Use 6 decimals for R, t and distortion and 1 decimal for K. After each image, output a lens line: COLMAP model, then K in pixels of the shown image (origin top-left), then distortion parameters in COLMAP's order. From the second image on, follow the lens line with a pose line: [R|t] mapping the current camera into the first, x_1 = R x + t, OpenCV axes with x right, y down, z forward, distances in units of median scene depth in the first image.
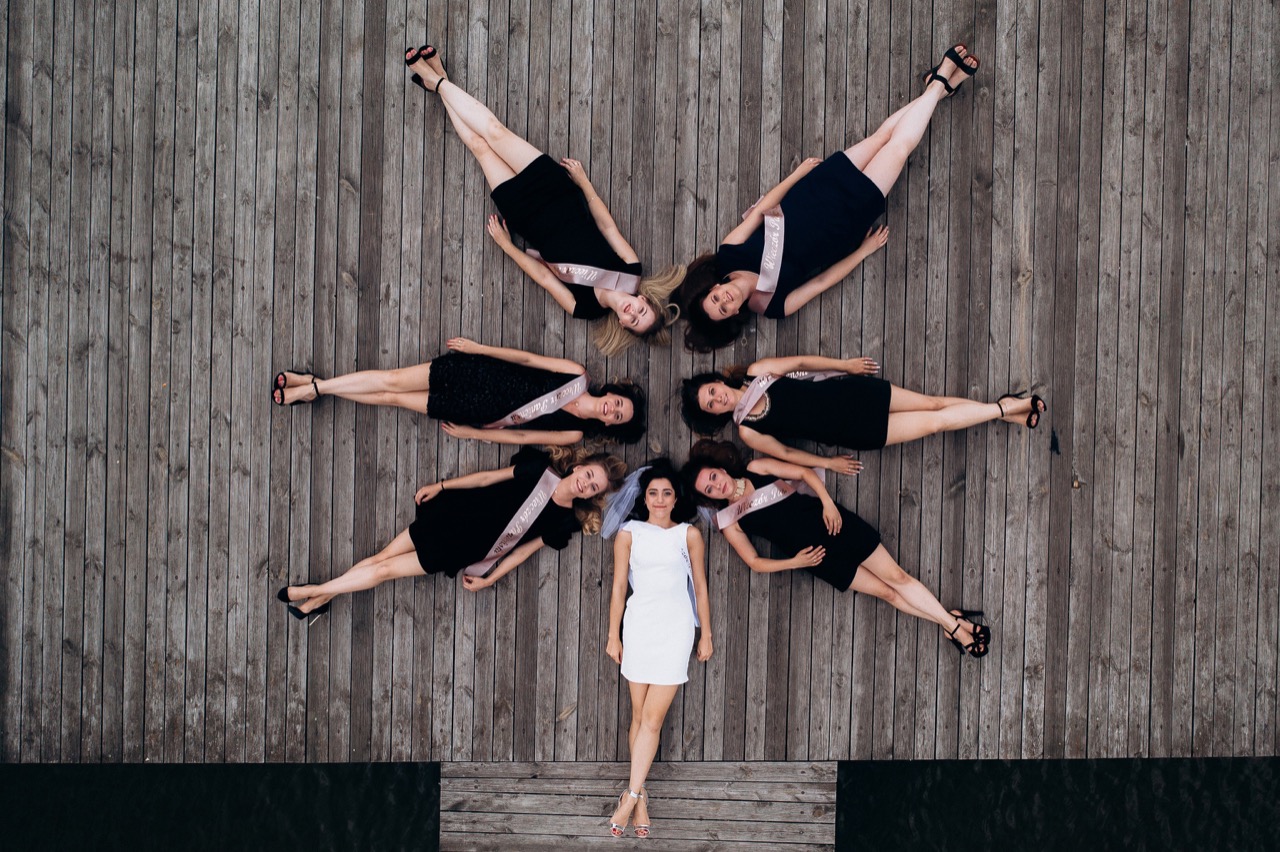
lens RADIAL K [[1032.5, 0, 644.7], [0, 1032.5, 428.0], [0, 0, 1]] dist [0.009430, 0.006402]
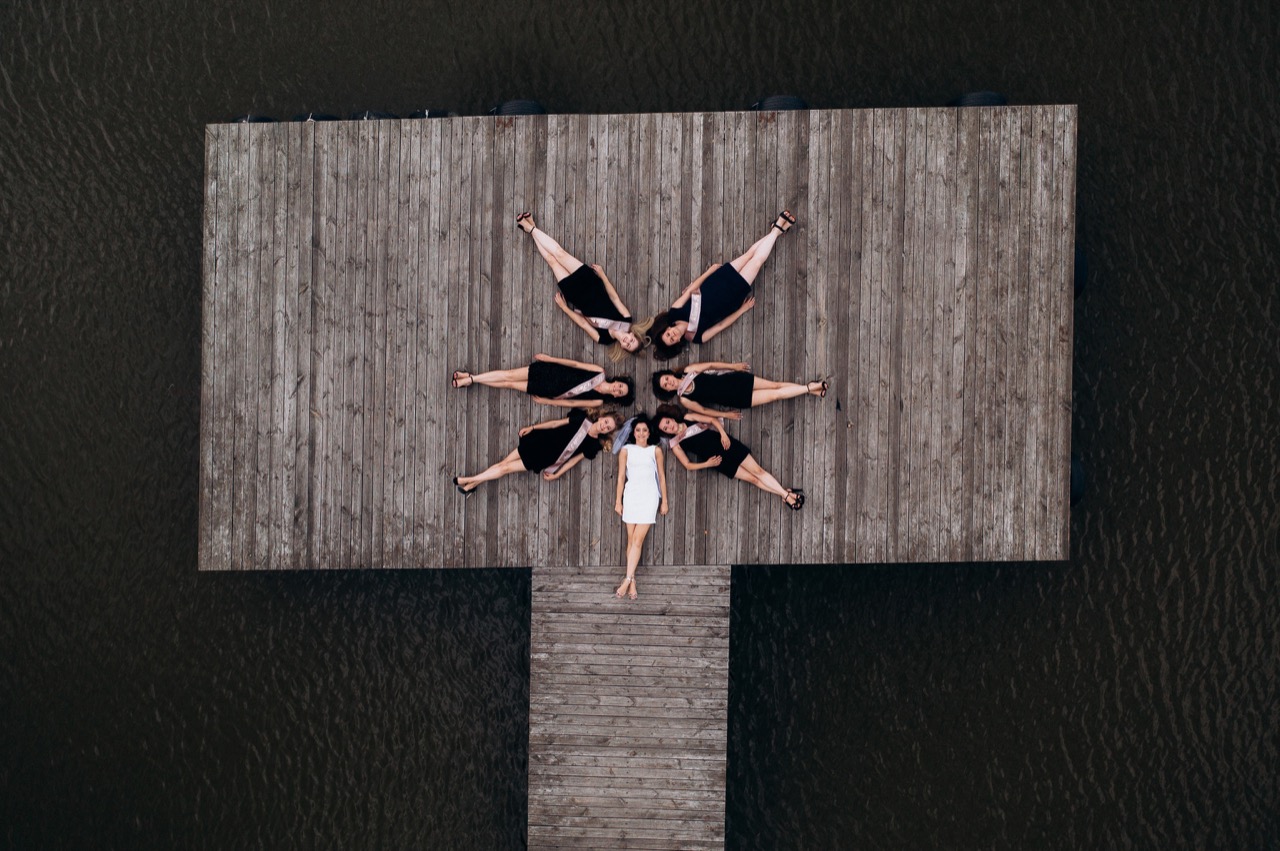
lens RADIAL K [[1032.5, 0, 633.9], [0, 1032.5, 422.7], [0, 0, 1]] dist [0.009430, 0.006402]
pose [[0.999982, -0.003908, -0.004494, 0.009240], [0.003902, 0.999991, -0.001444, 0.049619], [0.004500, 0.001426, 0.999989, -0.999353]]
